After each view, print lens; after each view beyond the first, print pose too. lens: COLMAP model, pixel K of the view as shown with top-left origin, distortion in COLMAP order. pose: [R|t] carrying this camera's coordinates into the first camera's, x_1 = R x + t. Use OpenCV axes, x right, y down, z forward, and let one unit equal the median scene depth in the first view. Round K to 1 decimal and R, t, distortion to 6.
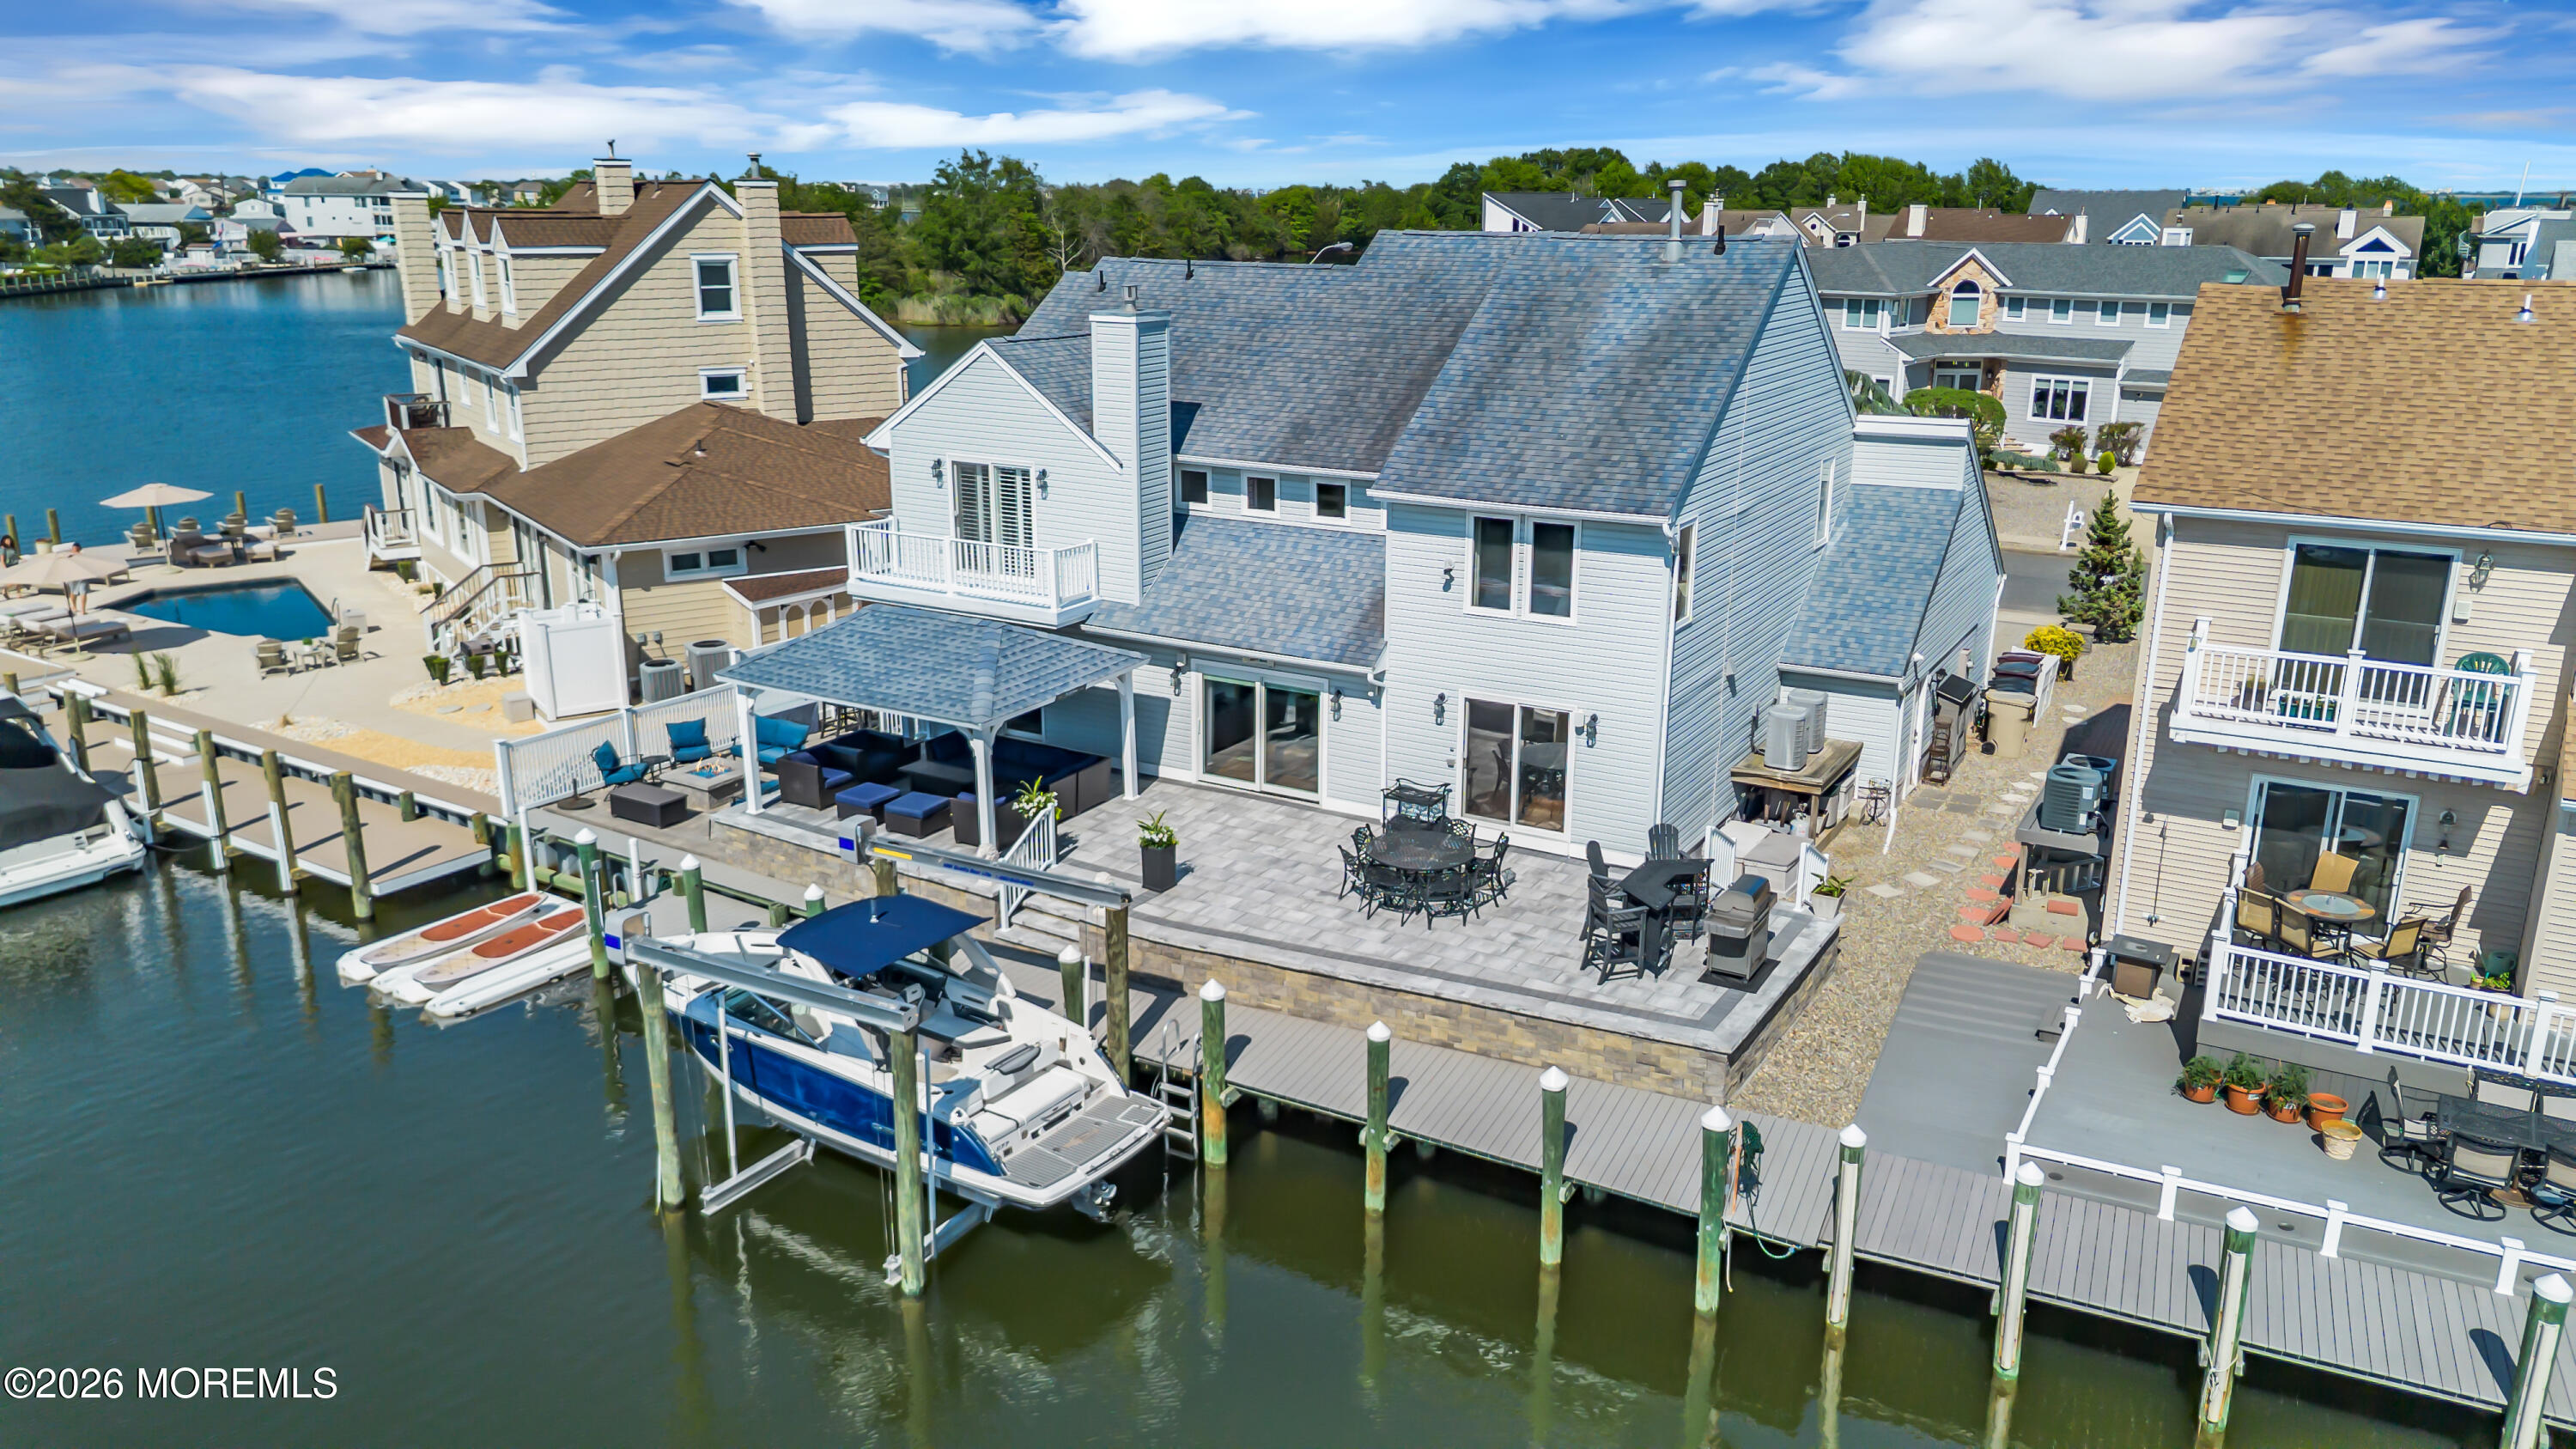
lens RADIAL K [[1831.5, 0, 1288.0], [0, 1831.5, 724.5], [0, 0, 1]] dist [0.058399, -0.060428]
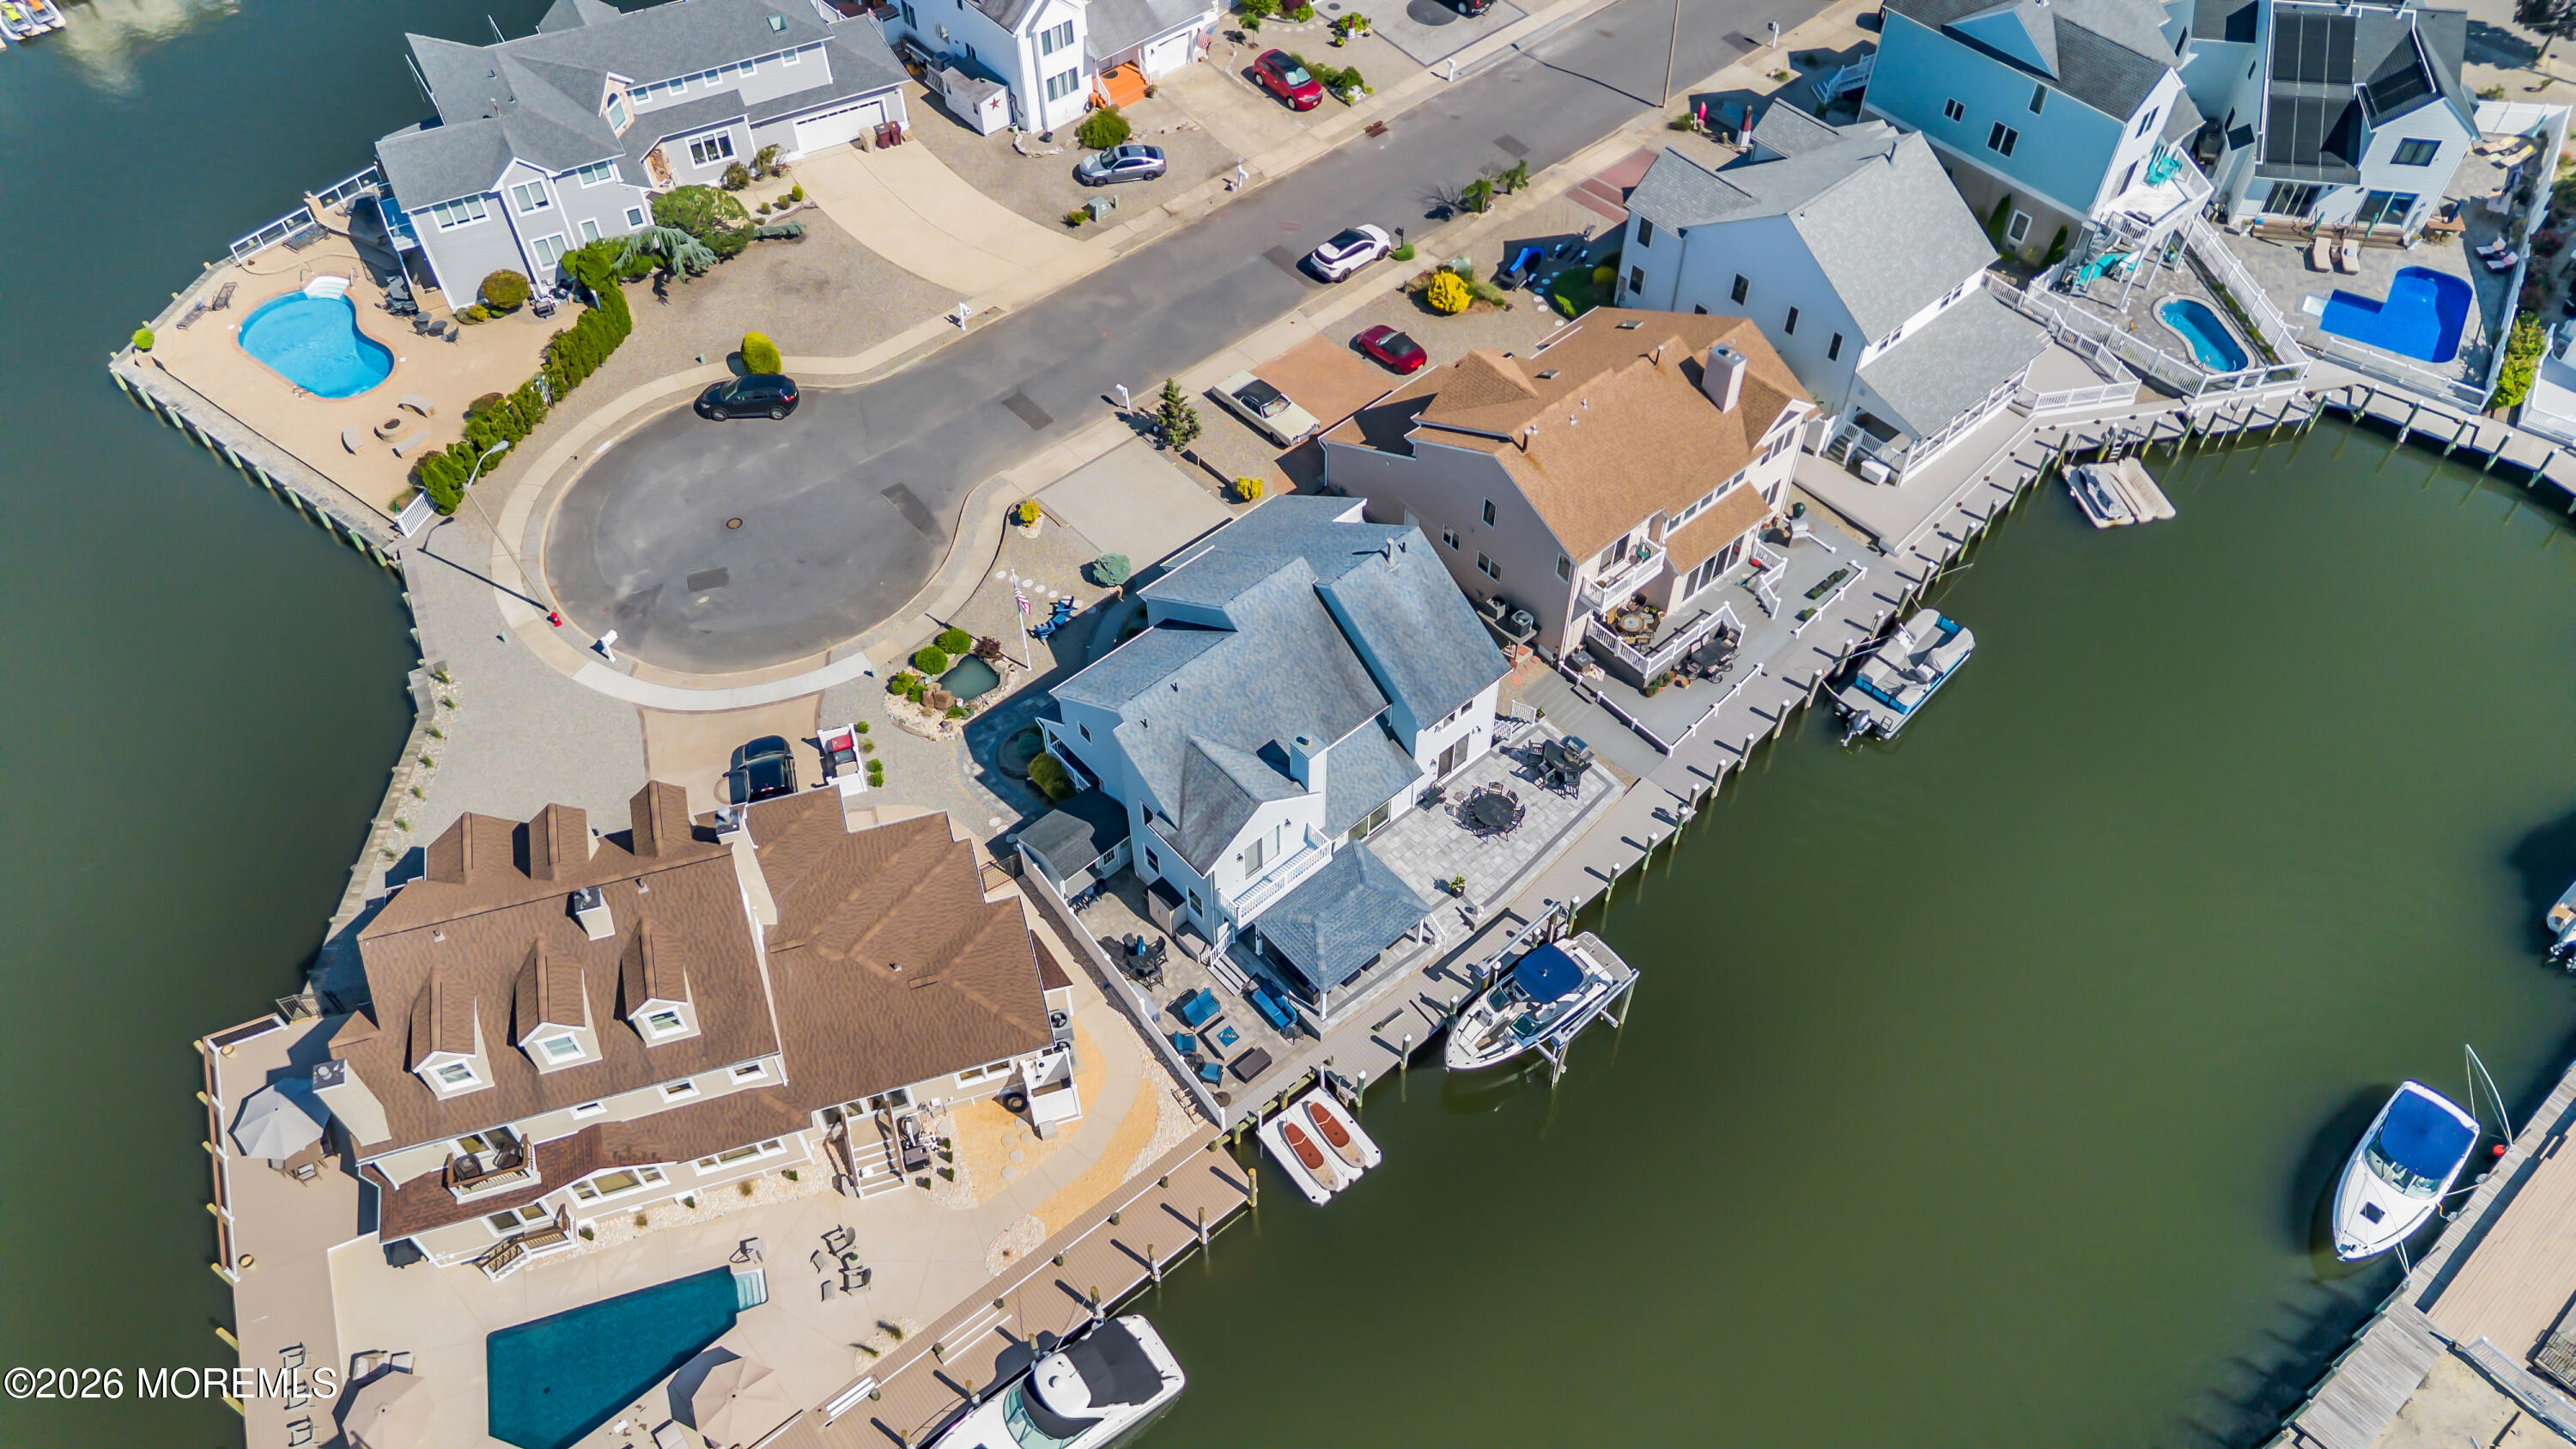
lens RADIAL K [[1801.4, 0, 1293.7], [0, 1801.4, 740.5], [0, 0, 1]] dist [0.065464, -0.069530]
pose [[0.312334, -0.743804, 0.590934, -1.315049], [0.268339, 0.665800, 0.696208, -1.676826], [-0.911286, -0.058878, 0.407543, 0.148898]]
